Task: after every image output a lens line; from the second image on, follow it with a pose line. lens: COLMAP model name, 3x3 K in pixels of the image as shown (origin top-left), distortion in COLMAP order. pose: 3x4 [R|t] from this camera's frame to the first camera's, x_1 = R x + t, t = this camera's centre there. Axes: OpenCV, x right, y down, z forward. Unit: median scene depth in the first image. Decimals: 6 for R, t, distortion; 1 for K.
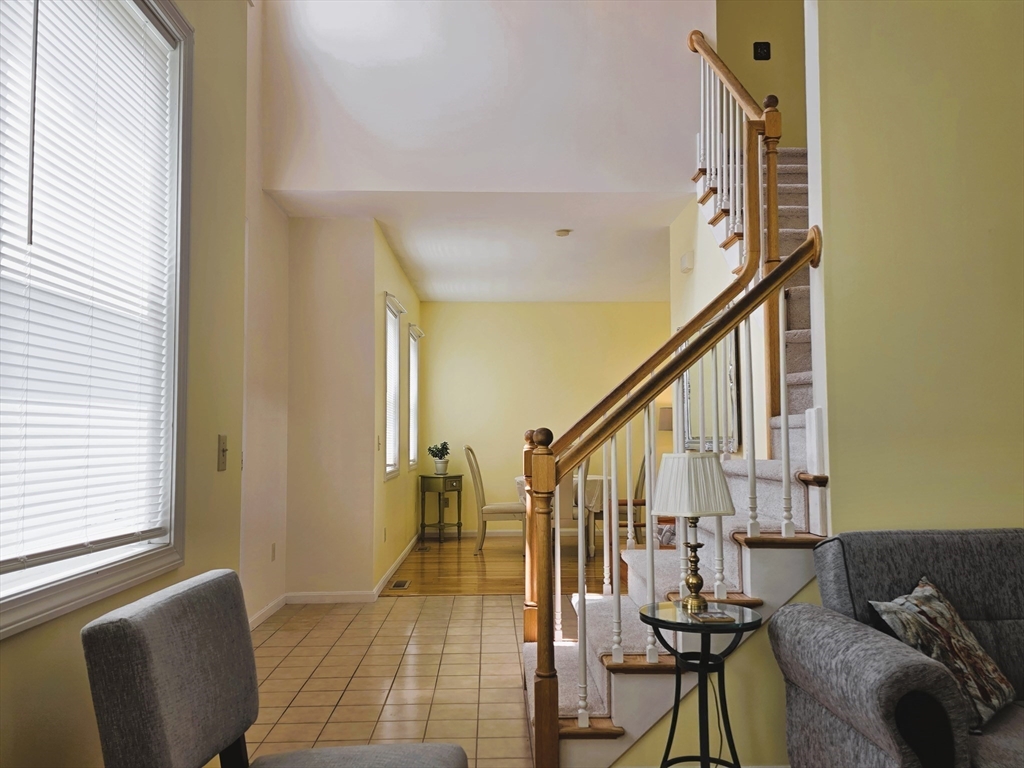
lens RADIAL K [[805.9, 0, 512.0], [0, 805.9, 384.0], [0, 0, 1]] dist [0.000397, -0.000024]
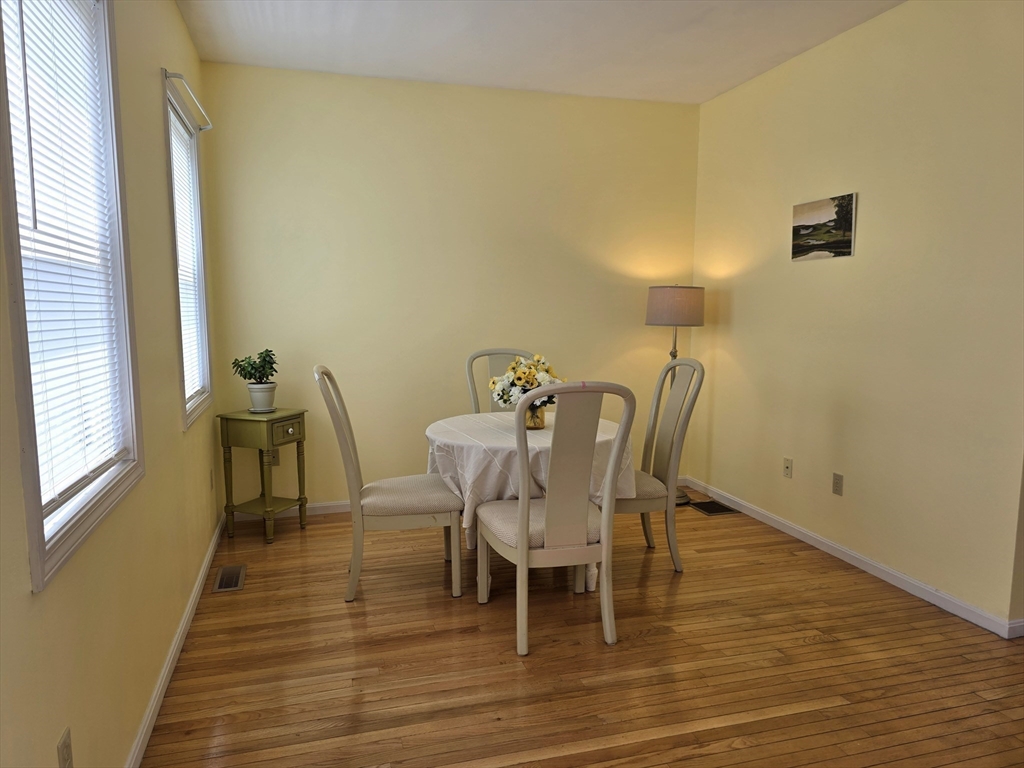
lens RADIAL K [[682.3, 0, 512.0], [0, 682.3, 384.0], [0, 0, 1]] dist [0.002808, 0.000131]
pose [[0.964761, -0.026229, 0.261819, -0.047761], [-0.019081, 0.985426, 0.169033, 0.017902], [-0.262437, -0.168072, 0.950199, 0.547812]]
